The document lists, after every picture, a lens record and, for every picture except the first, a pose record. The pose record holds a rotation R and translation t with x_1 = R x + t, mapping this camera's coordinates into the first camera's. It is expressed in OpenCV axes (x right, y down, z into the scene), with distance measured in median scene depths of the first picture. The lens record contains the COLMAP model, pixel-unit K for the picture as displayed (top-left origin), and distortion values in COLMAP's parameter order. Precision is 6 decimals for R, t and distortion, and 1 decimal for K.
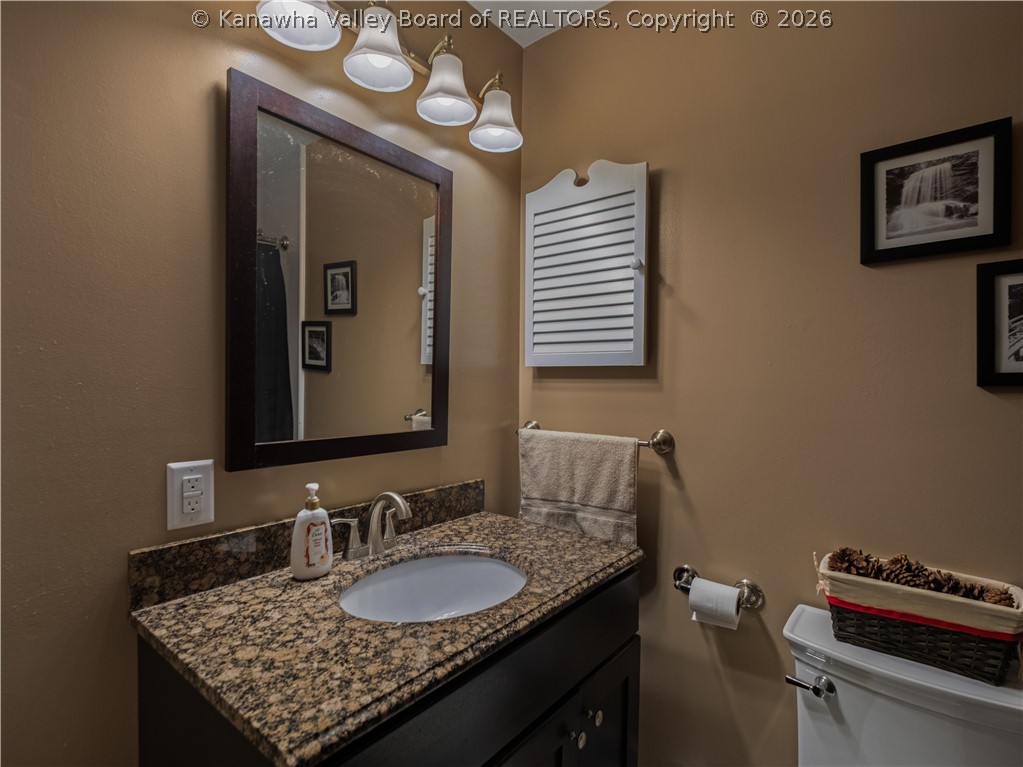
lens RADIAL K [[512.5, 0, 511.4], [0, 512.5, 388.4], [0, 0, 1]] dist [-0.003382, -0.002379]
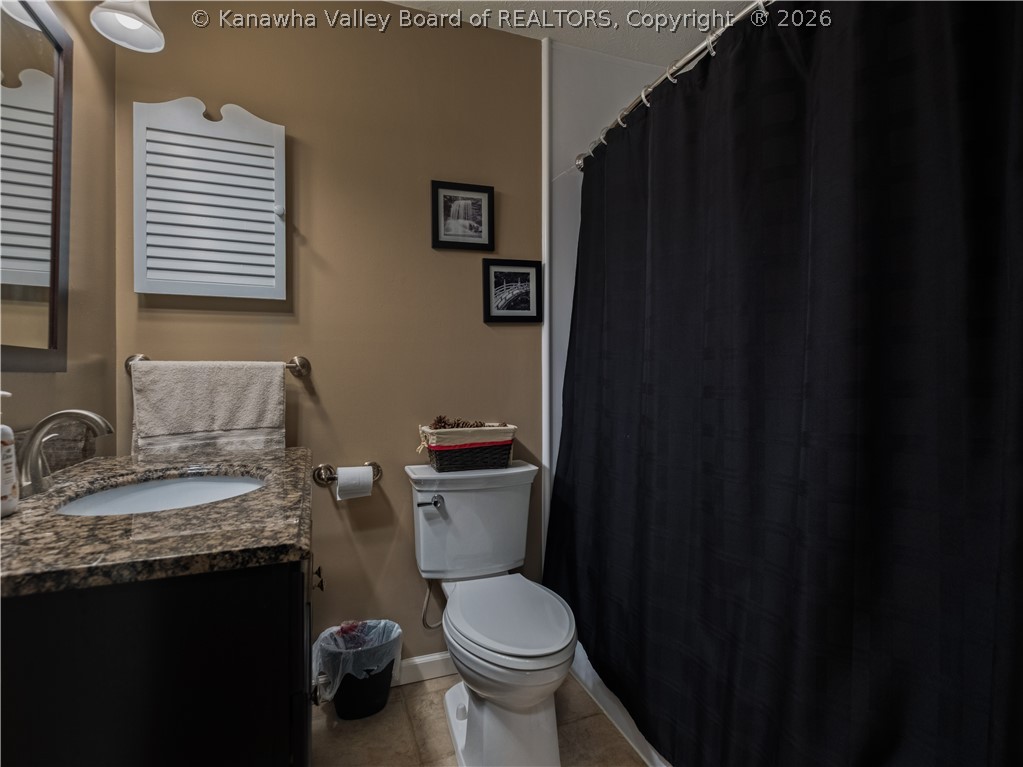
lens RADIAL K [[512.5, 0, 509.5], [0, 512.5, 376.4], [0, 0, 1]] dist [-0.003382, -0.002379]
pose [[0.481068, -0.011839, 0.876603, -0.525505], [0.030814, 0.999519, -0.003411, 0.151049], [-0.876141, 0.028653, 0.481202, 0.002372]]
